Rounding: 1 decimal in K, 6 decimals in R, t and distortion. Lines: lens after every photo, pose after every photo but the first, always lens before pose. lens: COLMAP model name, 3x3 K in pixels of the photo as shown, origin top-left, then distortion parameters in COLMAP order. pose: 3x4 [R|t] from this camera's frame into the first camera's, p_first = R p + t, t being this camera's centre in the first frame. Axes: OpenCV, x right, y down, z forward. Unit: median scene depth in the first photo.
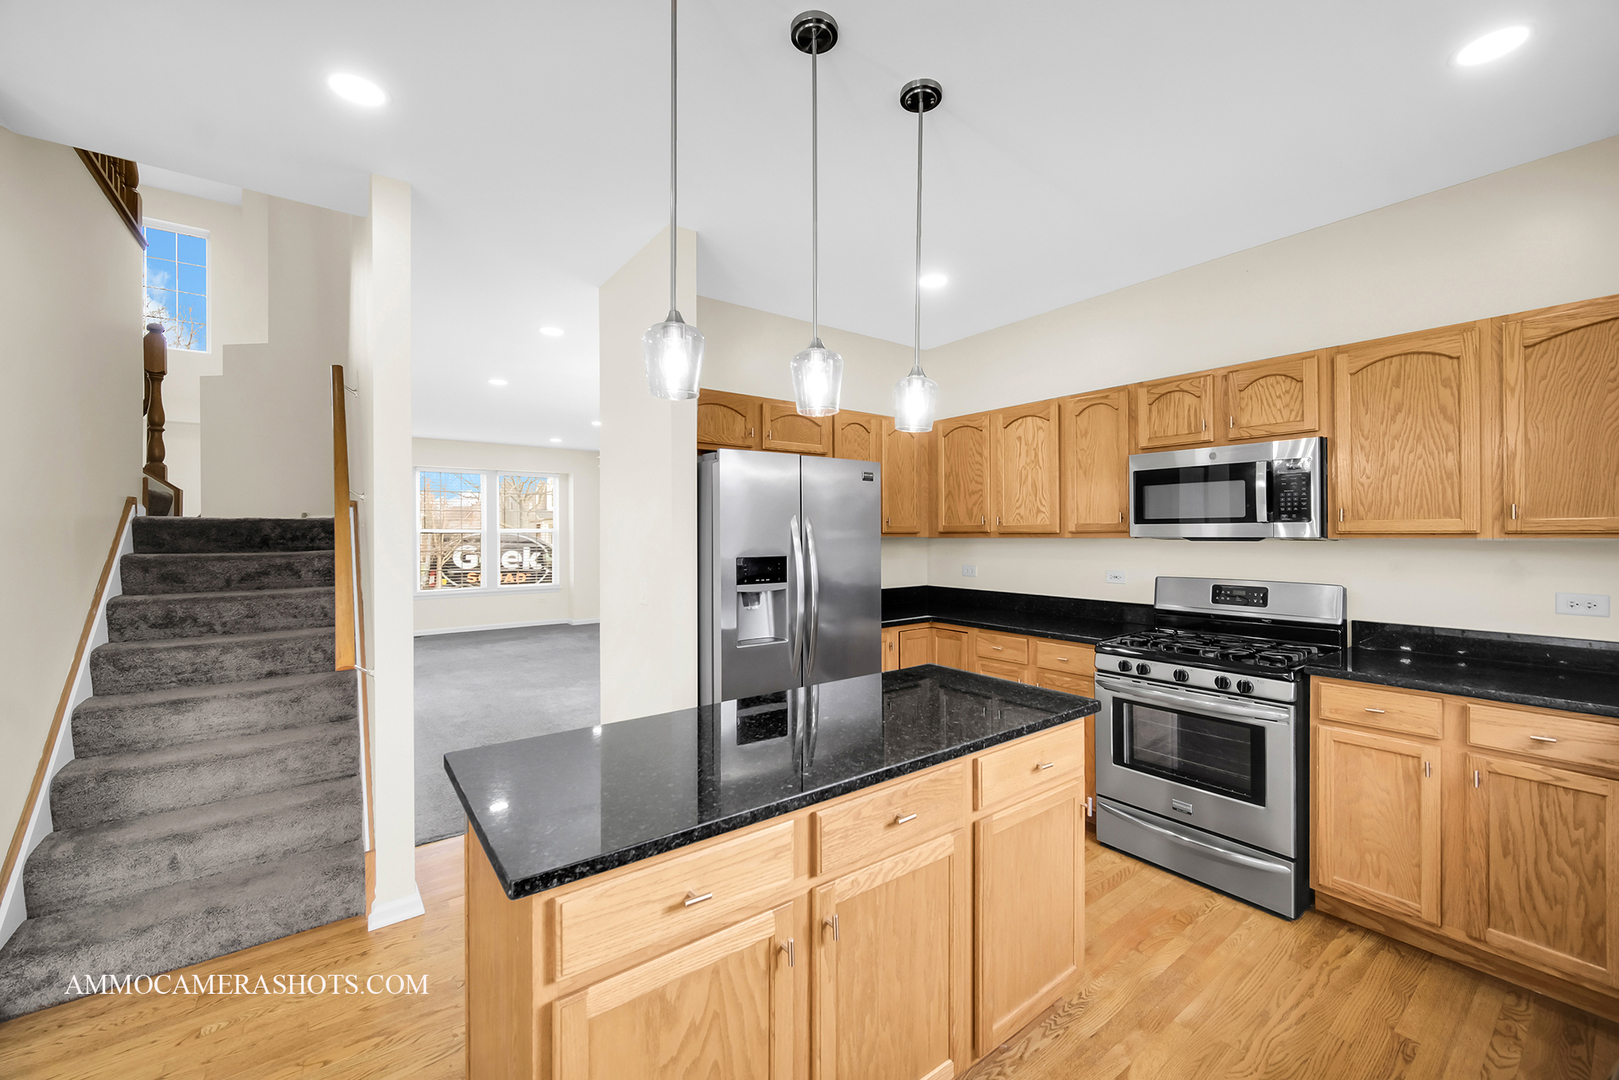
lens RADIAL K [[649.1, 0, 802.3], [0, 649.1, 534.7], [0, 0, 1]] dist [-0.002527, 0.001139]
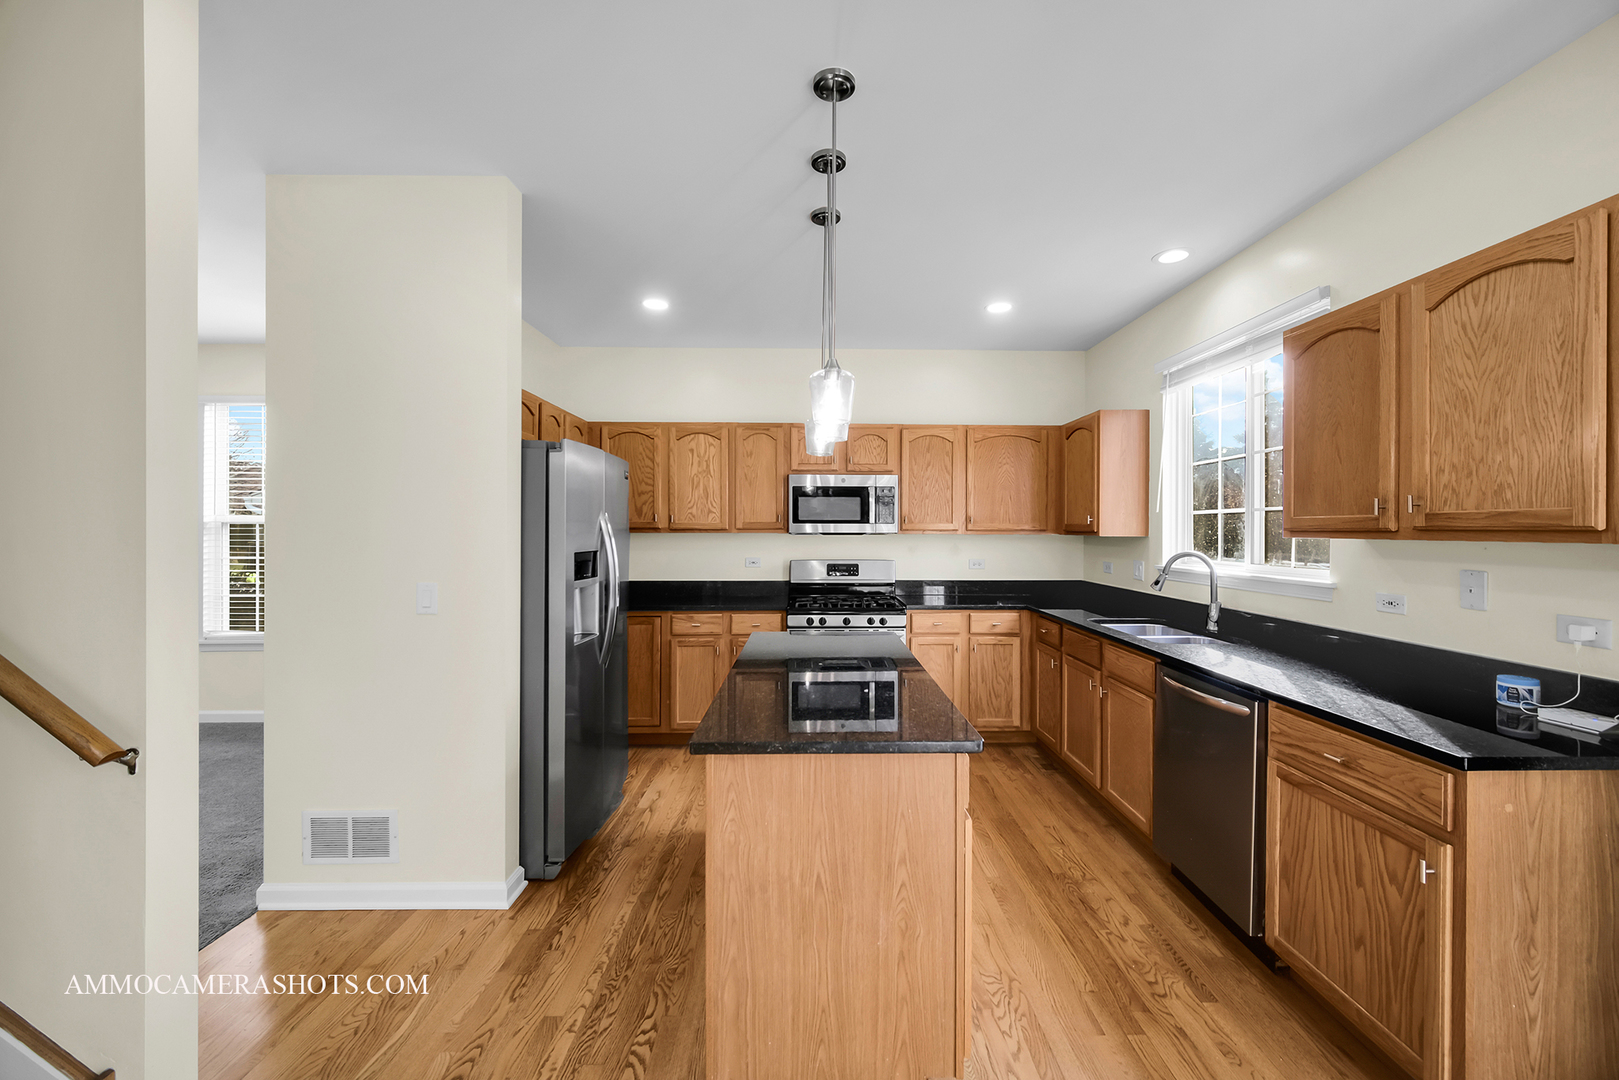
lens RADIAL K [[649.1, 0, 817.2], [0, 649.1, 527.9], [0, 0, 1]] dist [-0.002527, 0.001139]
pose [[0.583627, 0.006207, 0.811998, -0.637996], [-0.002362, 0.999980, -0.005946, 0.002401], [-0.812019, 0.001553, 0.583629, 0.132995]]
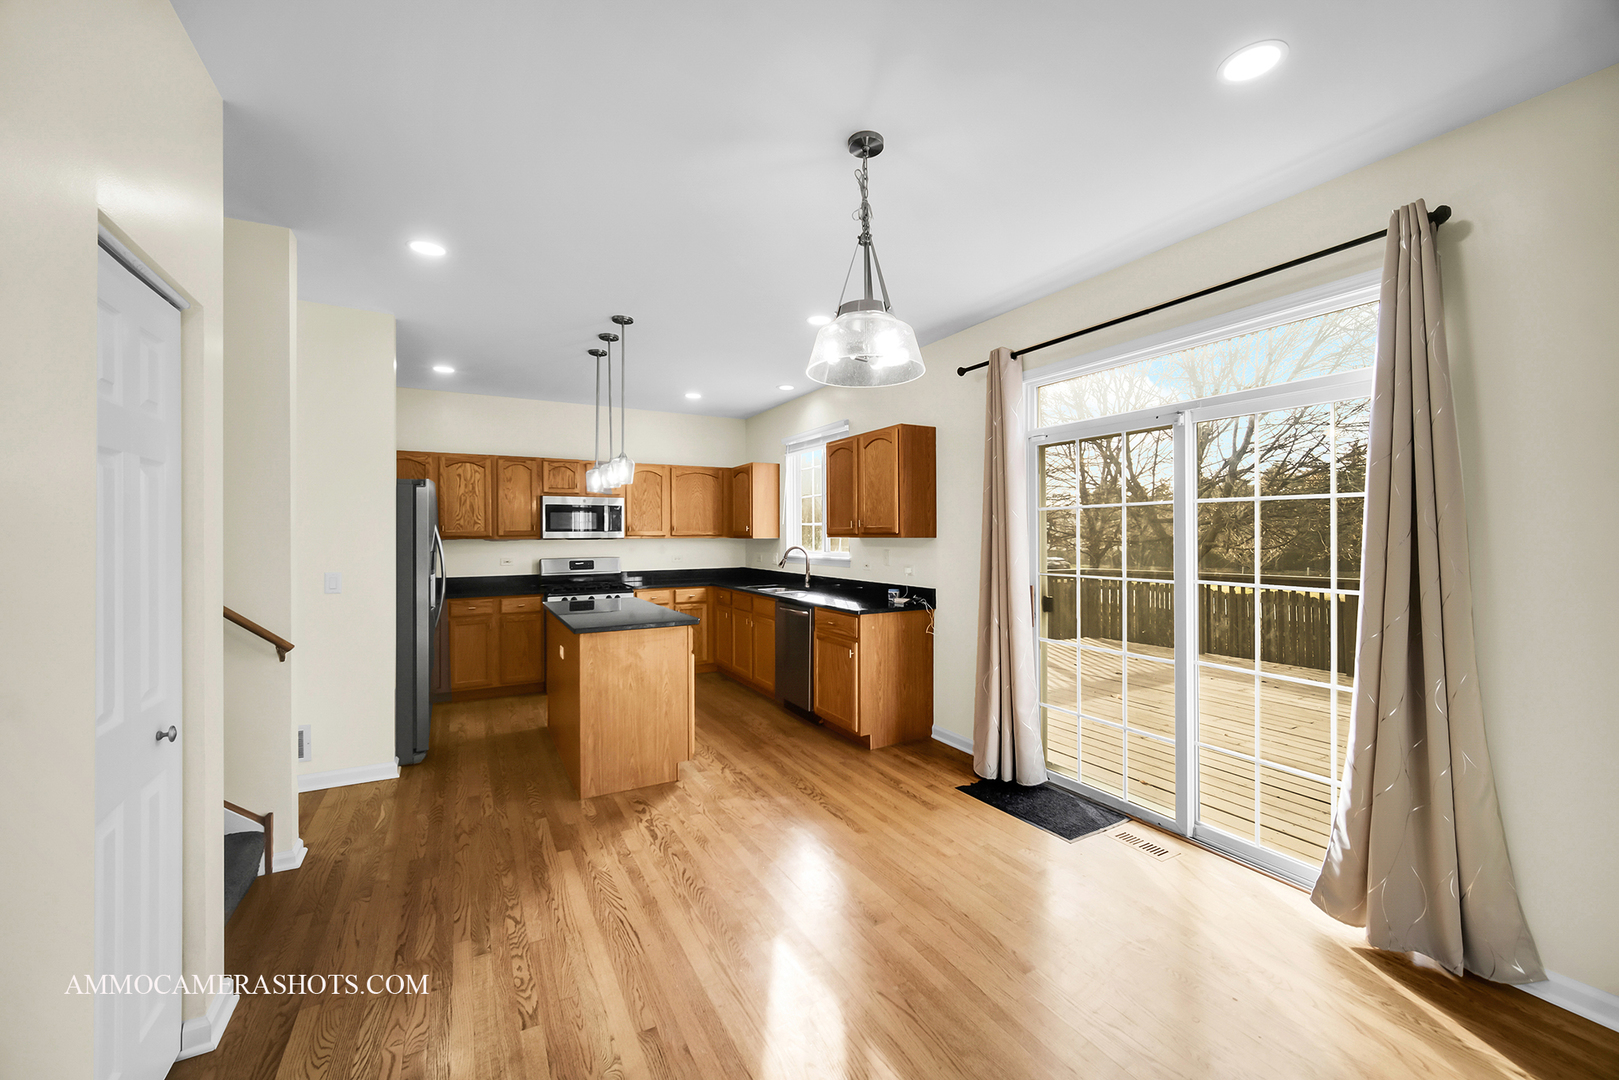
lens RADIAL K [[649.1, 0, 823.8], [0, 649.1, 533.3], [0, 0, 1]] dist [-0.002527, 0.001139]
pose [[0.127993, 0.004280, 0.991766, -1.371524], [0.007821, 0.999955, -0.005324, 0.006532], [-0.991744, 0.008438, 0.127953, -0.079861]]
